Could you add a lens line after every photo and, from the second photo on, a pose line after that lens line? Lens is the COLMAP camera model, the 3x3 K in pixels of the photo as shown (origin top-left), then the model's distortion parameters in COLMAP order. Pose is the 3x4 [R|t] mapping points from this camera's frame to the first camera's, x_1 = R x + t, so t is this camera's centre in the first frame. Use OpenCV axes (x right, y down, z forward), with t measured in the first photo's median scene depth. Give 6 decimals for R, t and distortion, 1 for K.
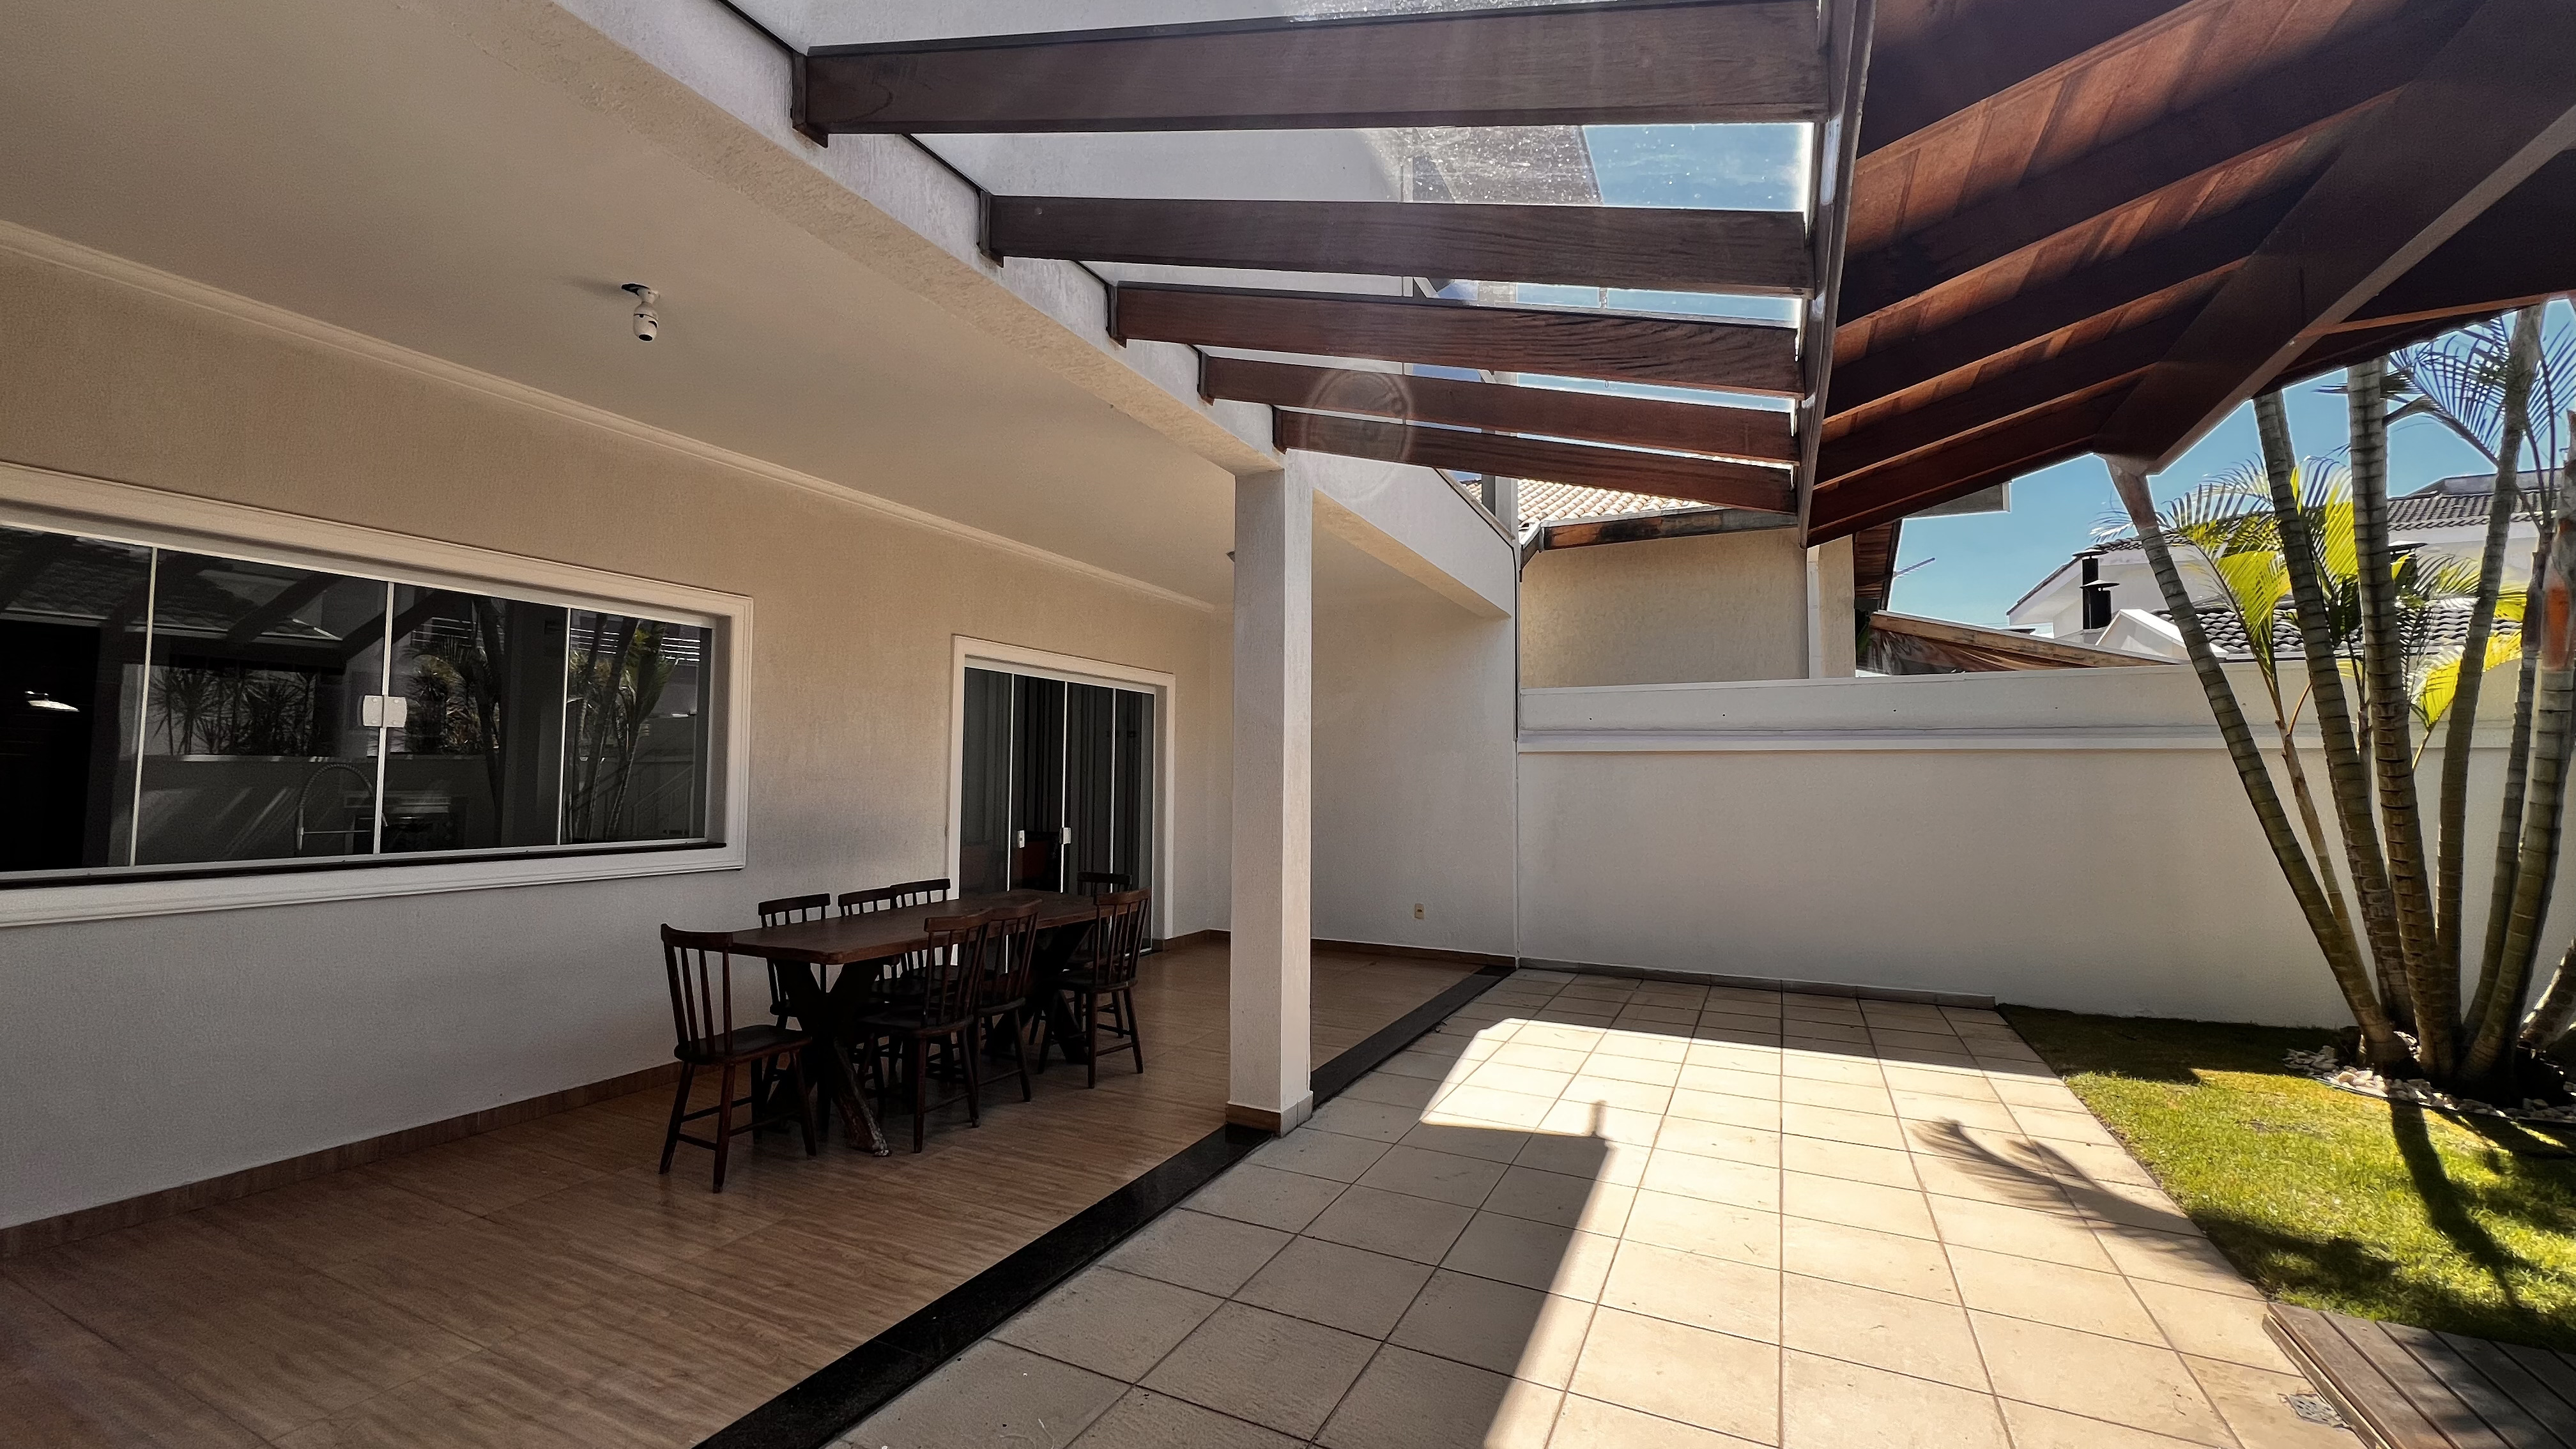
lens RADIAL K [[1024.8, 0, 1283.9], [0, 1024.8, 731.0], [0, 0, 1]] dist [-0.002496, 0.000725]
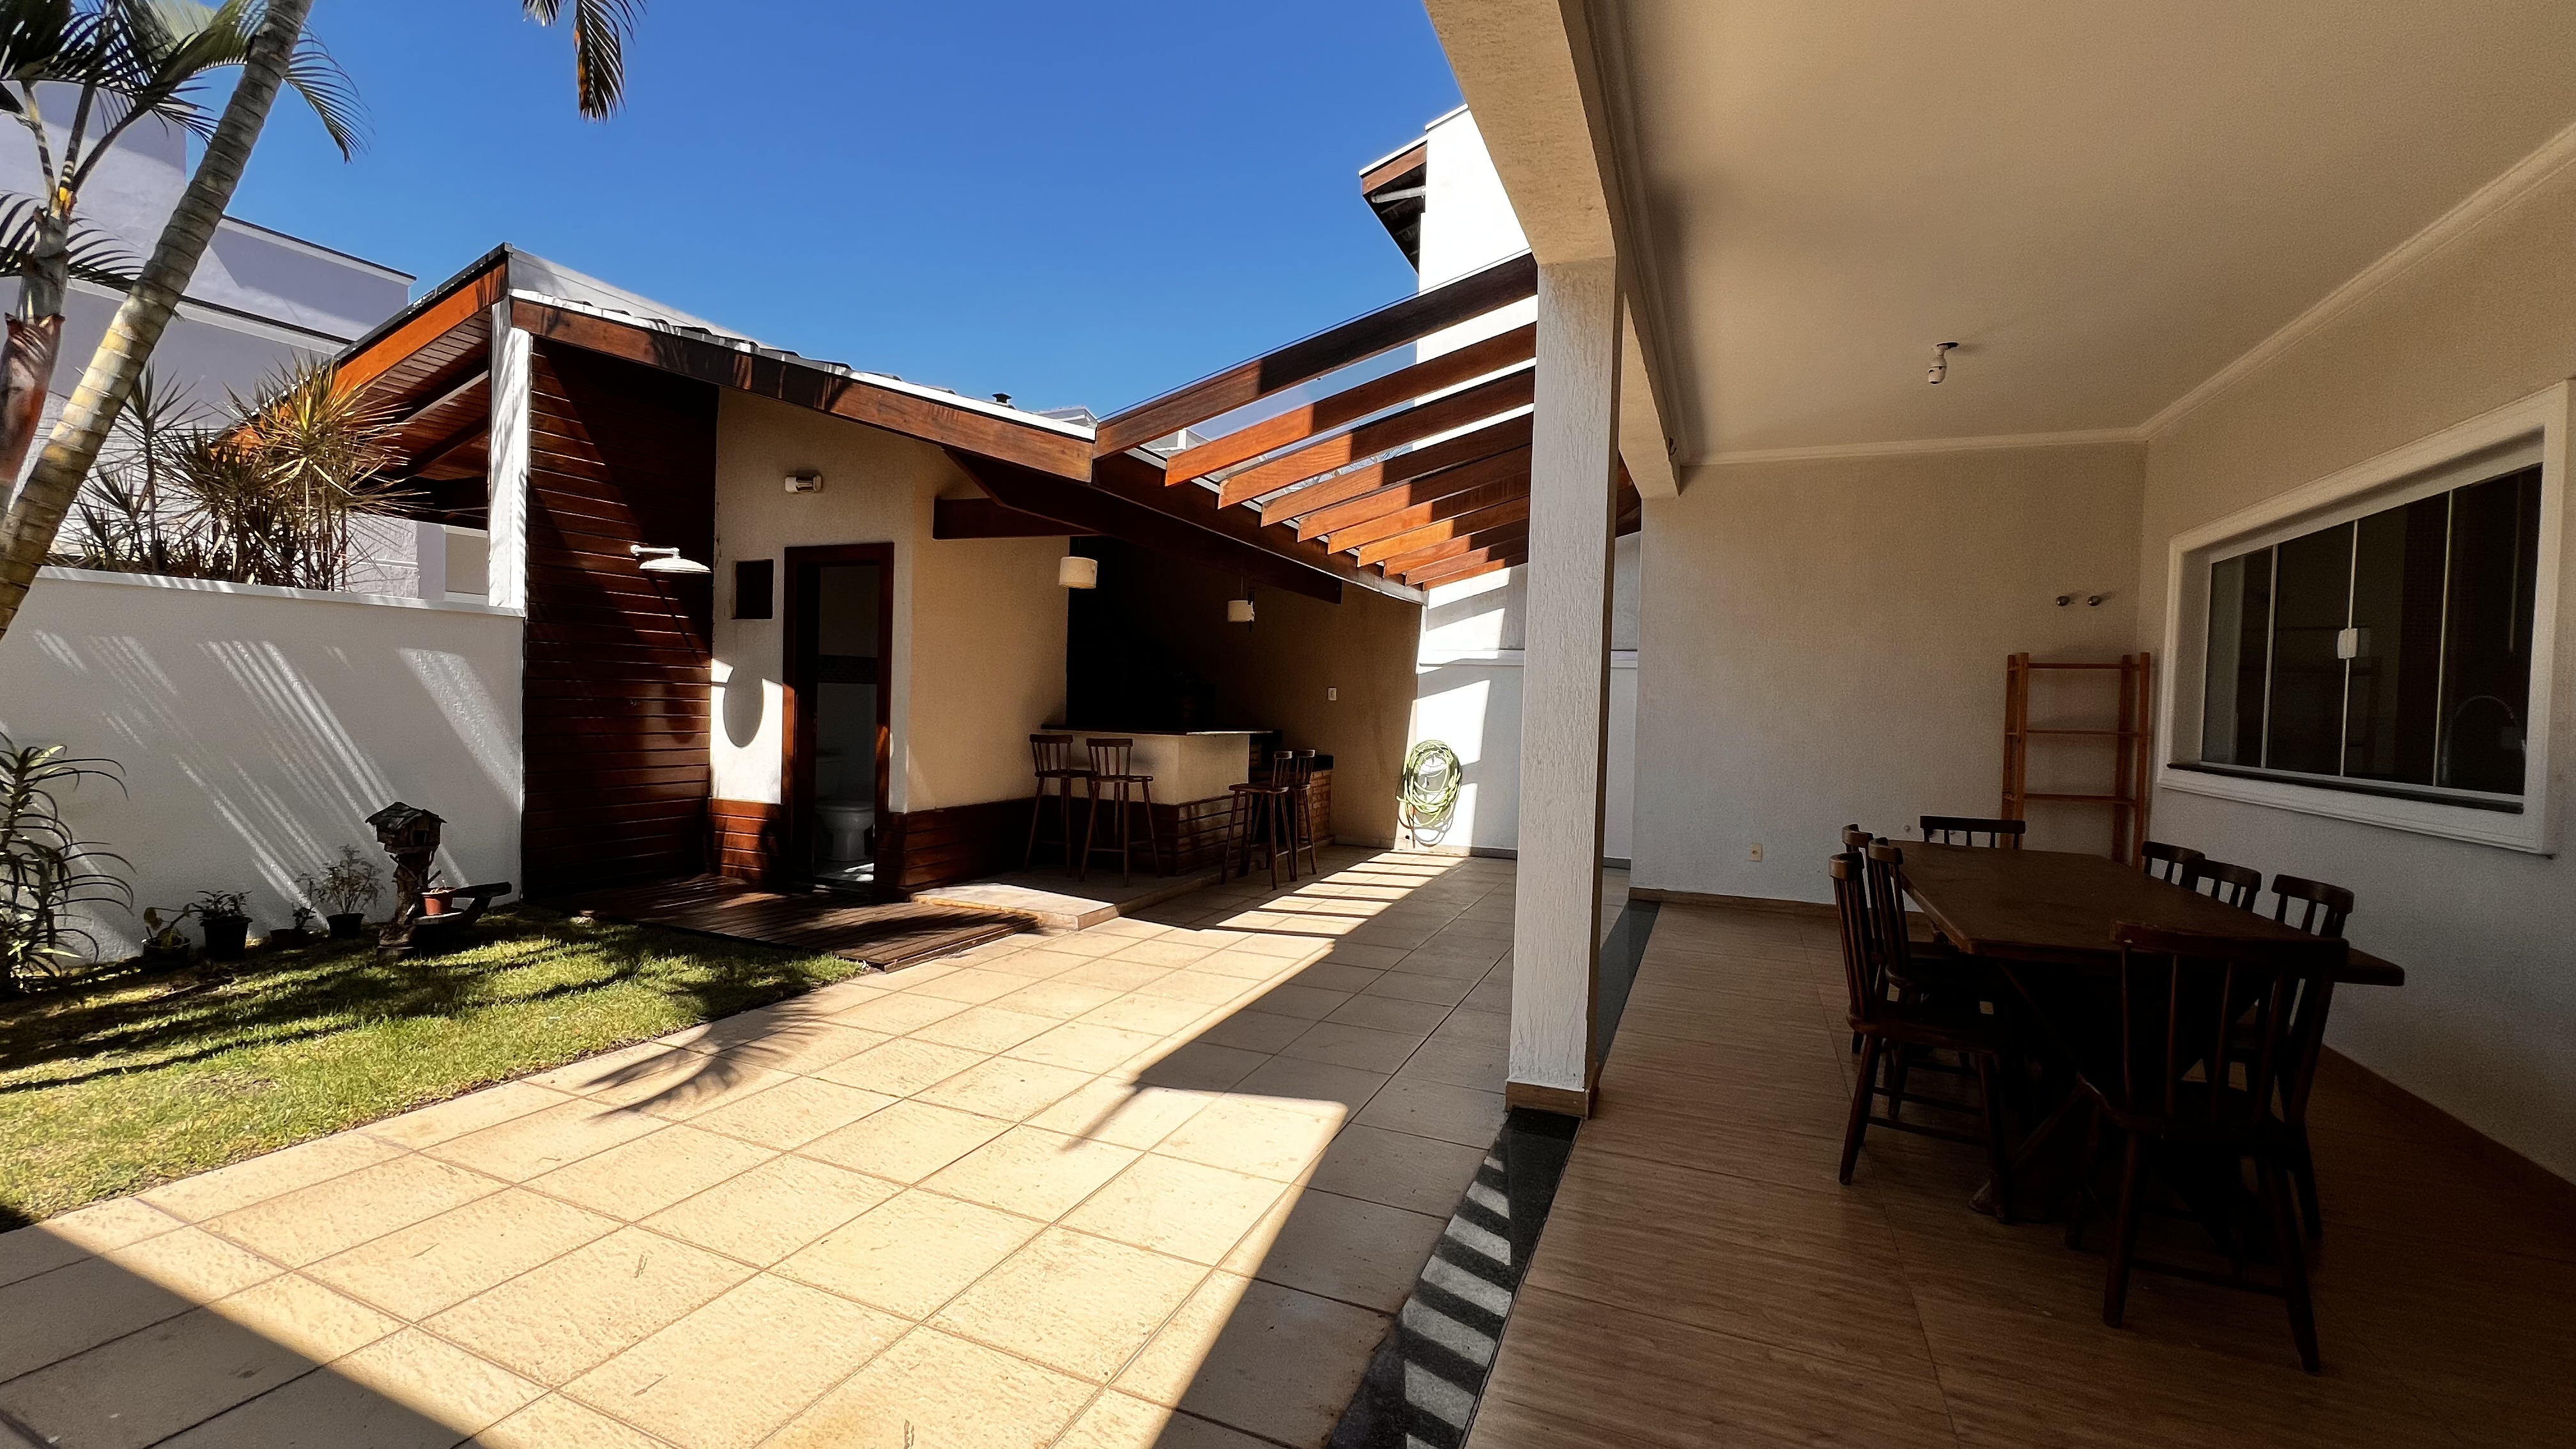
lens RADIAL K [[1024.8, 0, 1278.5], [0, 1024.8, 719.6], [0, 0, 1]] dist [-0.002496, 0.000725]
pose [[-0.999062, -0.030253, -0.030980, 0.232683], [-0.029078, 0.998866, -0.037704, 0.130947], [0.032086, -0.036768, -0.998809, 1.863492]]
